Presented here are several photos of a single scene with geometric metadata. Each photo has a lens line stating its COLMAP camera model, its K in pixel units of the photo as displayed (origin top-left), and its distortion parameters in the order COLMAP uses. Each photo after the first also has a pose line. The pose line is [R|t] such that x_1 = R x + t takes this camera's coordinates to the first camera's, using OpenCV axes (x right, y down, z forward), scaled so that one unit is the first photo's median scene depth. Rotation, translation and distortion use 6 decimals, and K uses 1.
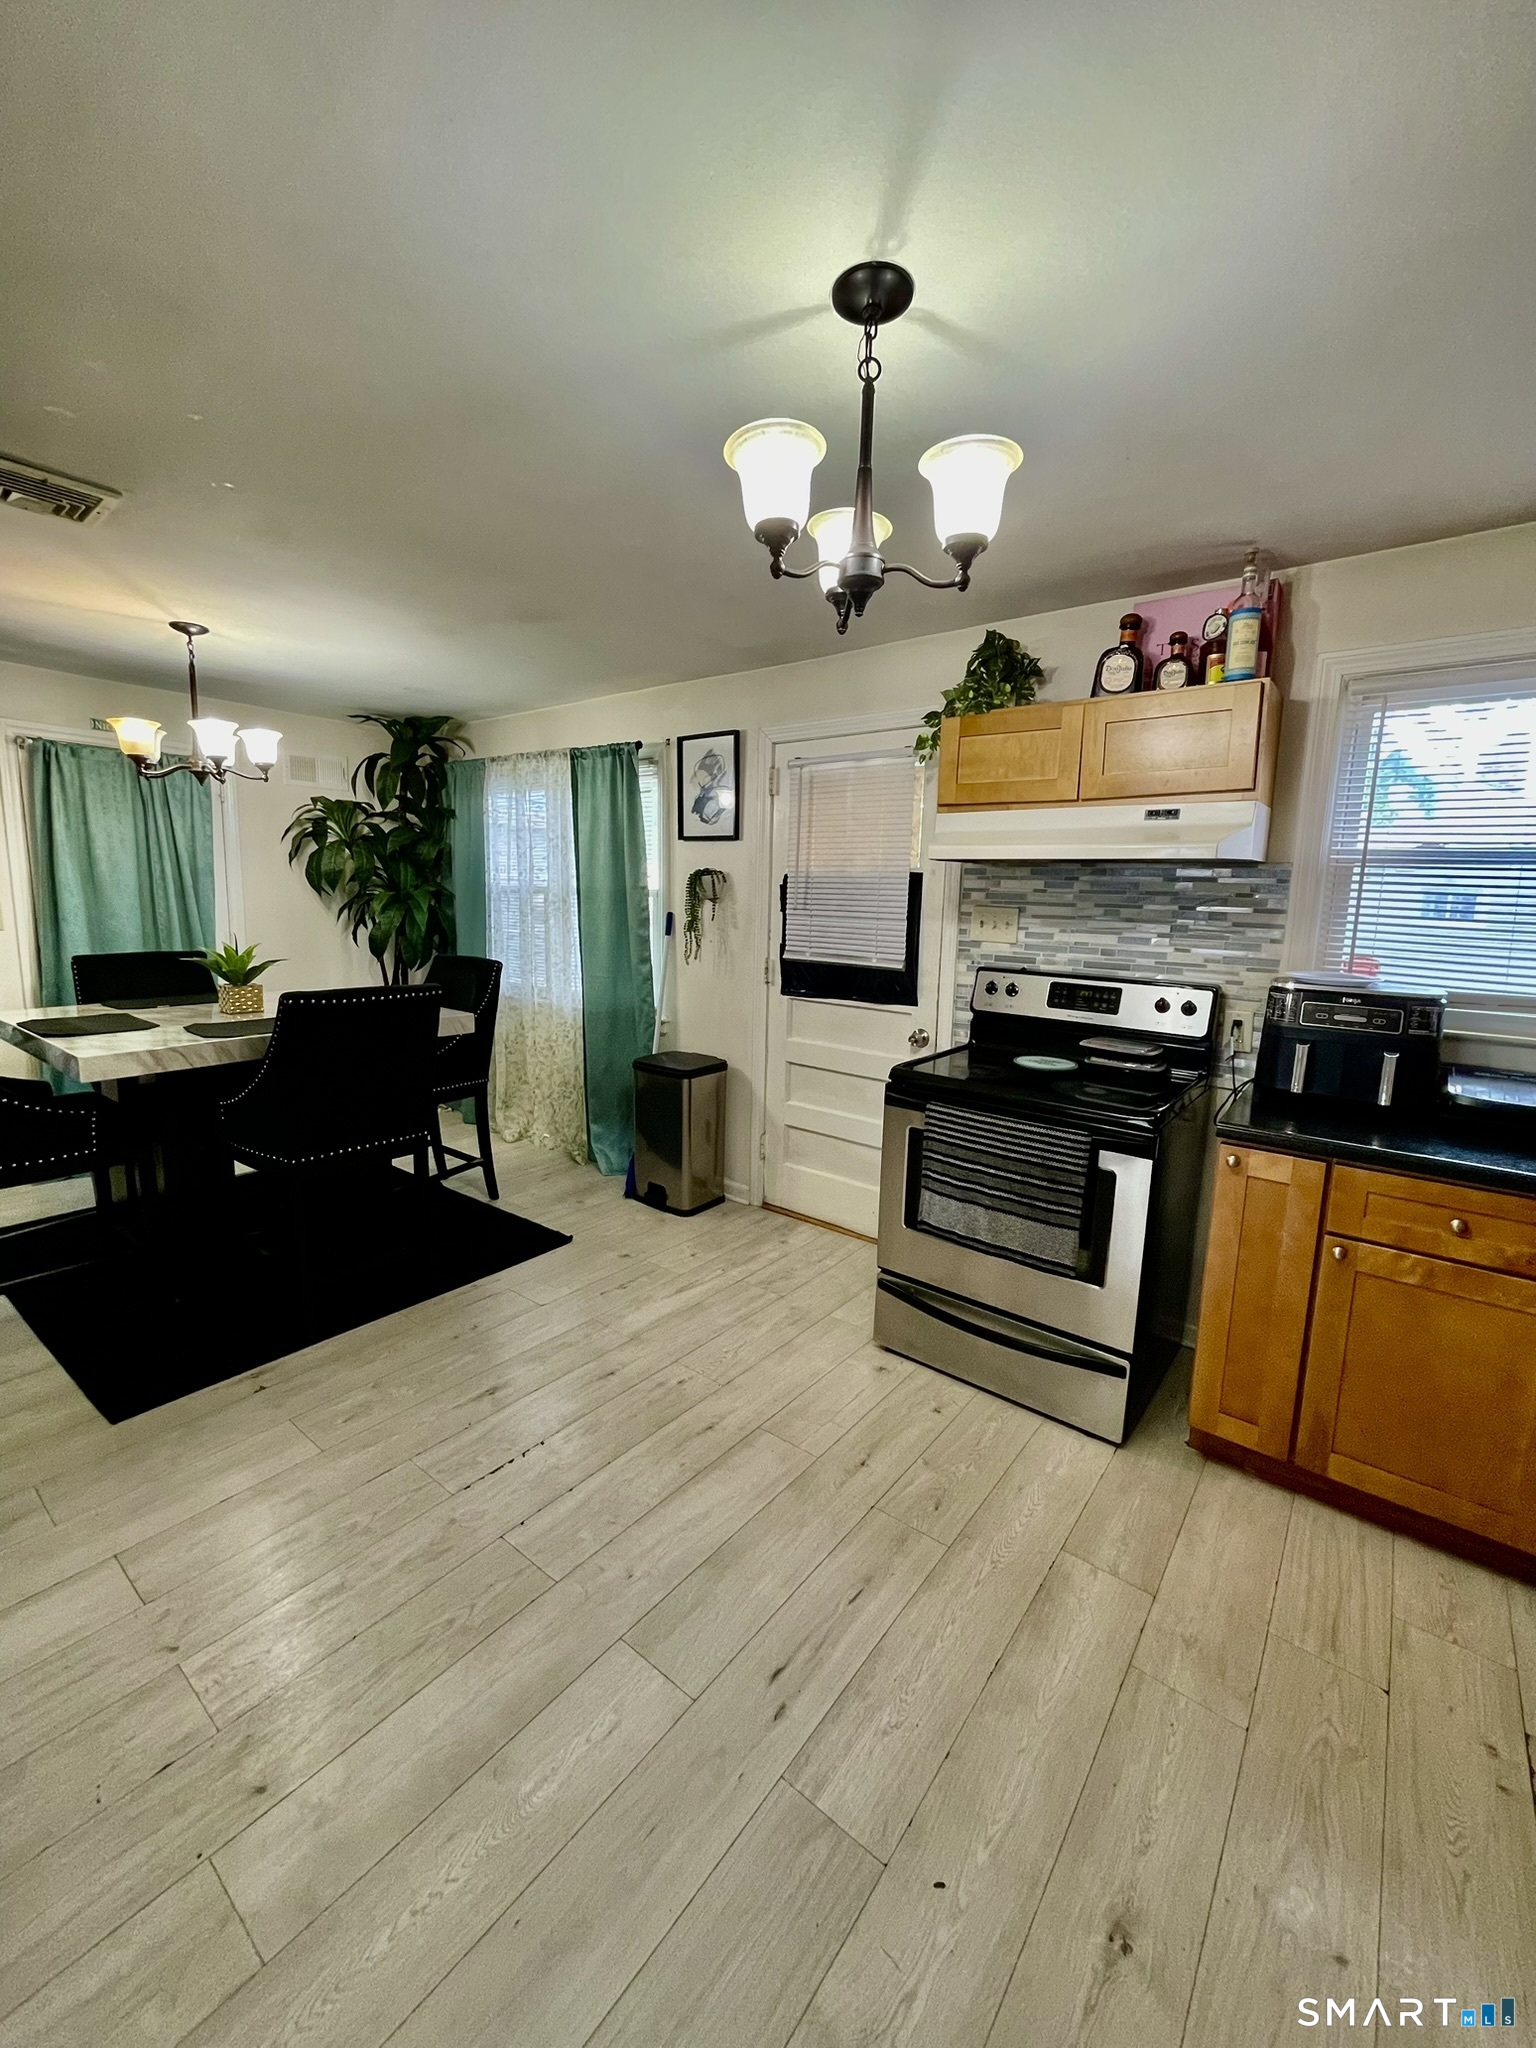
lens RADIAL K [[825.1, 0, 762.3], [0, 825.1, 1018.1], [0, 0, 1]] dist [-0.011608, 0.007597]
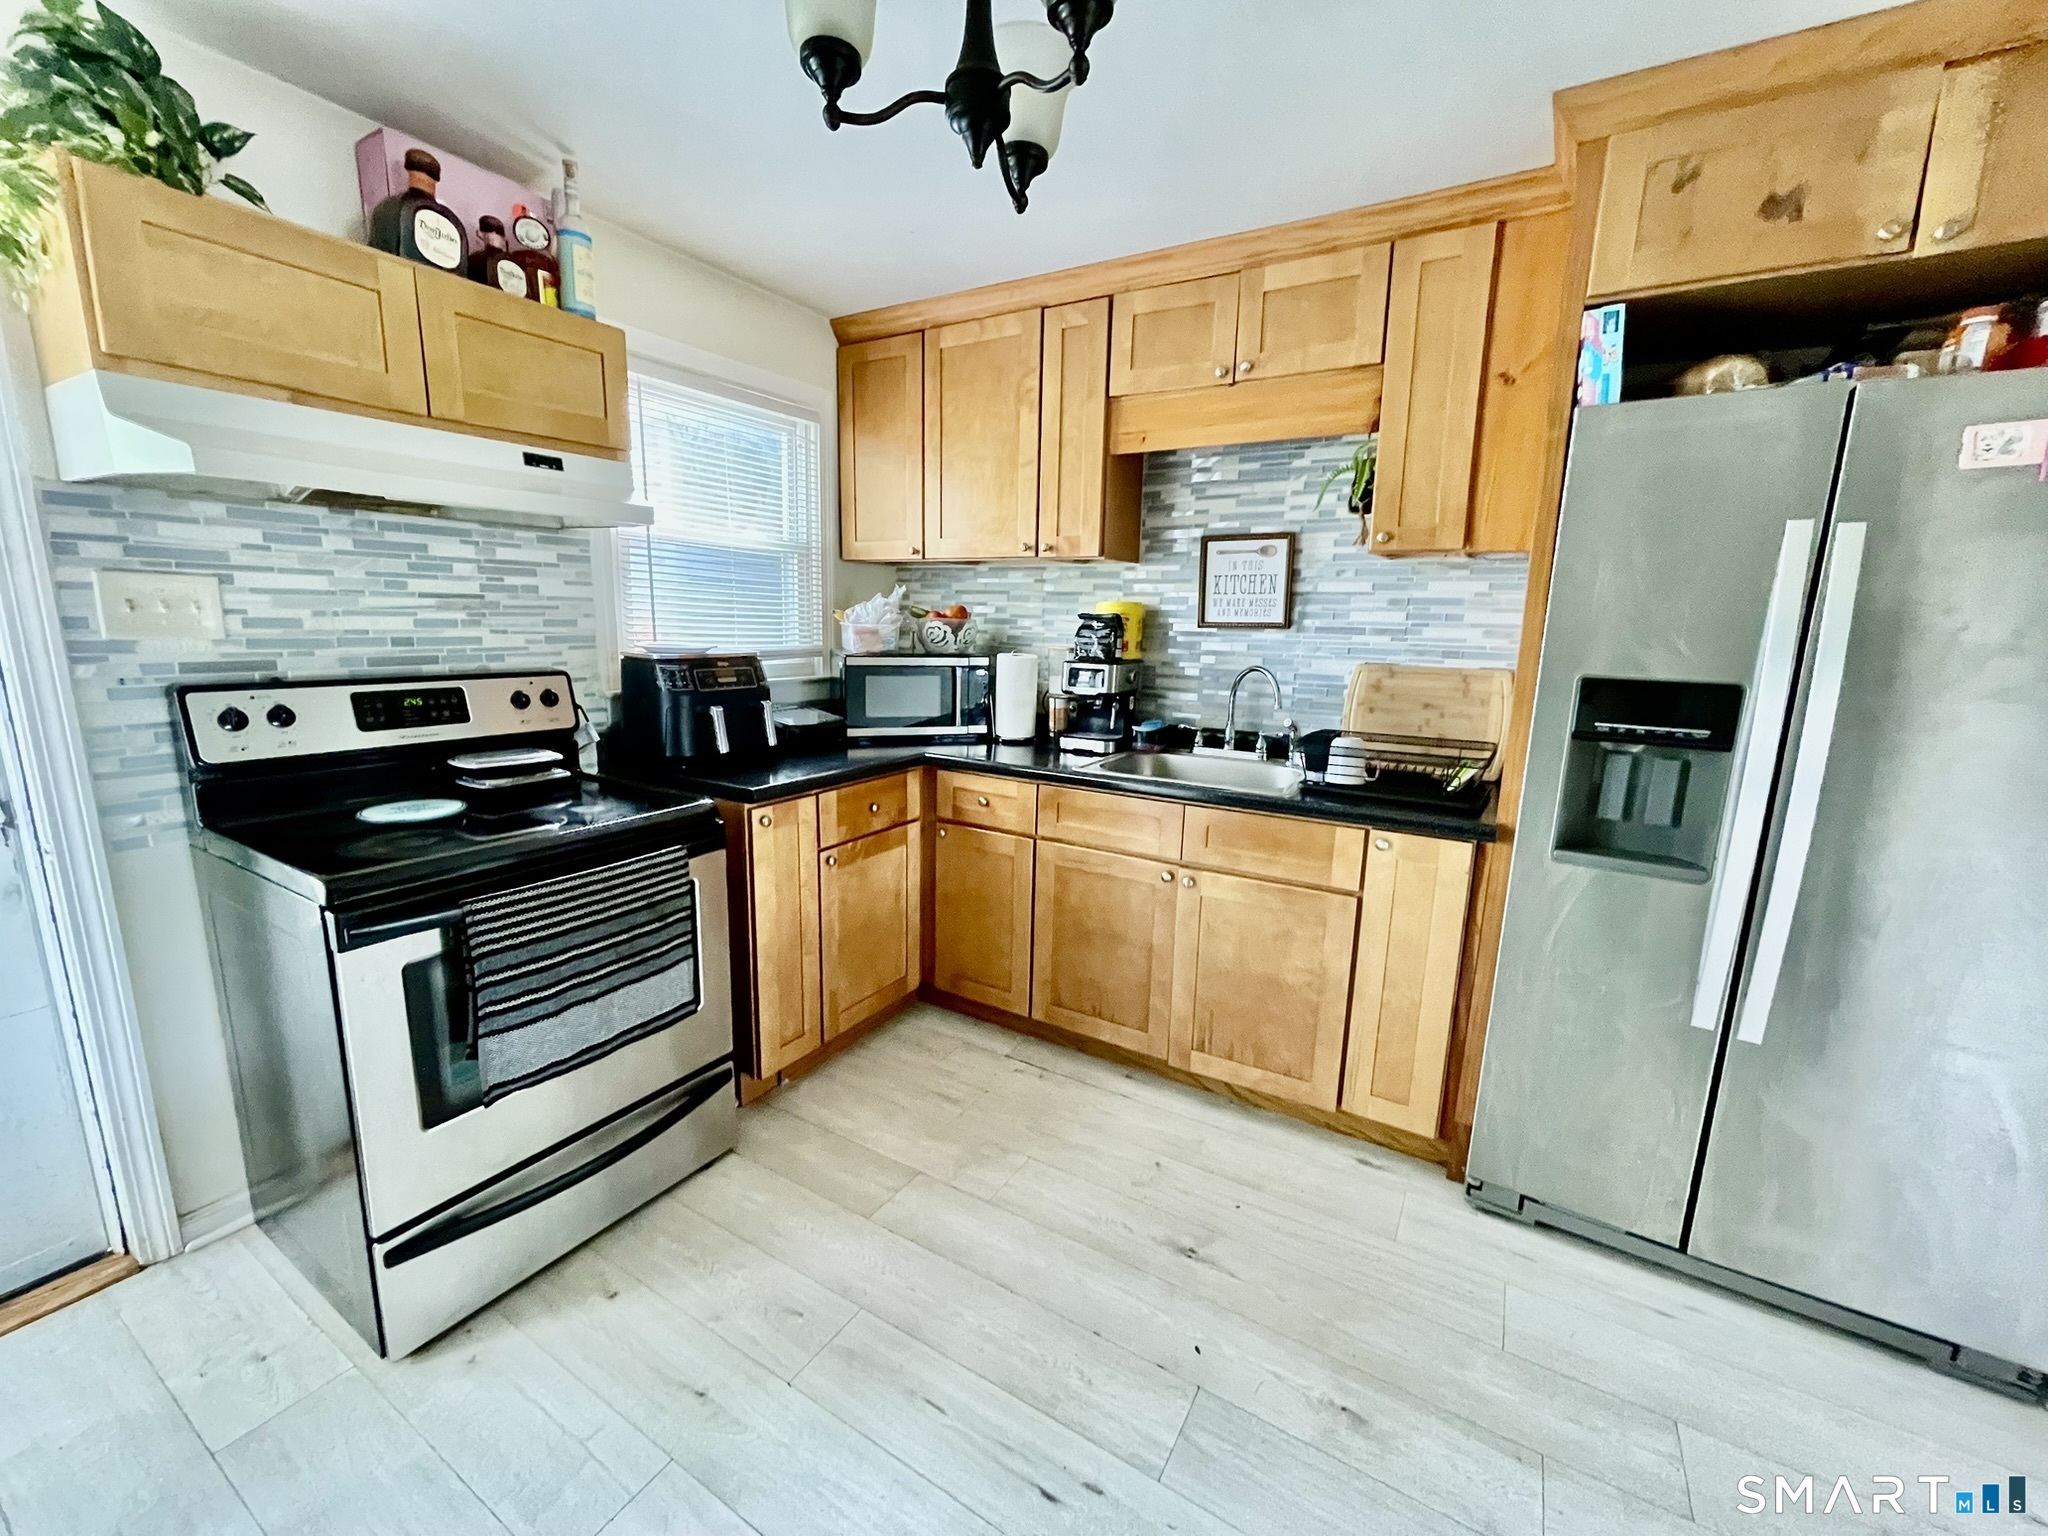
lens RADIAL K [[825.1, 0, 1024.0], [0, 825.1, 768.0], [0, 0, 1]] dist [-0.011608, 0.007597]
pose [[-0.113285, -0.213777, 0.970292, -0.364909], [0.124130, 0.965882, 0.227298, -0.070792], [-0.985778, 0.146192, -0.082884, 0.560463]]
